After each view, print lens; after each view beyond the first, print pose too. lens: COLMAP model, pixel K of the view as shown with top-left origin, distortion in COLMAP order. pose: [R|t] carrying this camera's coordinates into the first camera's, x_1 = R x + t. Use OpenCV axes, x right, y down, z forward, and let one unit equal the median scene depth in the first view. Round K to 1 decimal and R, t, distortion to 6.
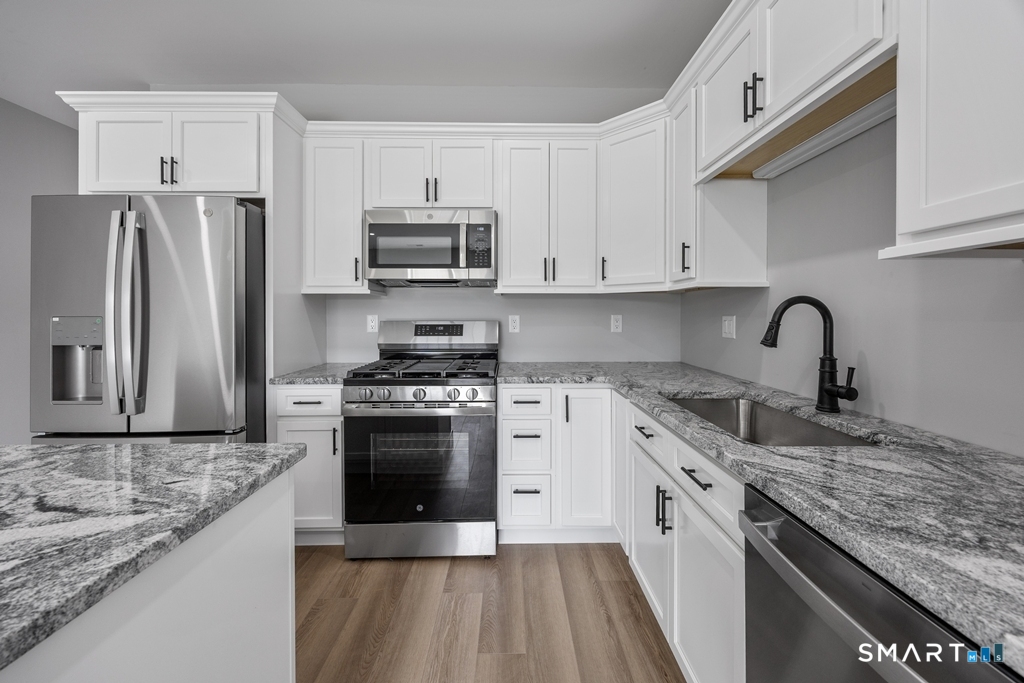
lens RADIAL K [[411.0, 0, 510.3], [0, 411.0, 315.4], [0, 0, 1]] dist [0.003620, 0.000798]
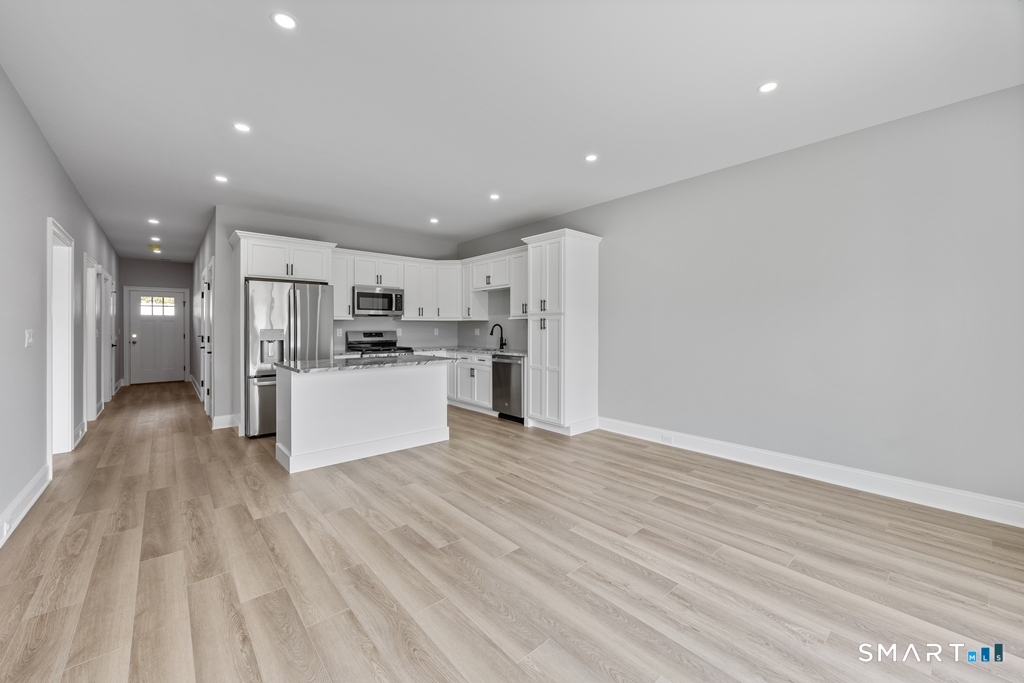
lens RADIAL K [[411.0, 0, 498.4], [0, 411.0, 327.3], [0, 0, 1]] dist [0.003620, 0.000798]
pose [[0.783678, 0.000424, 0.621167, -1.227276], [0.003213, 0.999984, -0.004736, 0.005983], [-0.621159, 0.005707, 0.783664, -1.500555]]
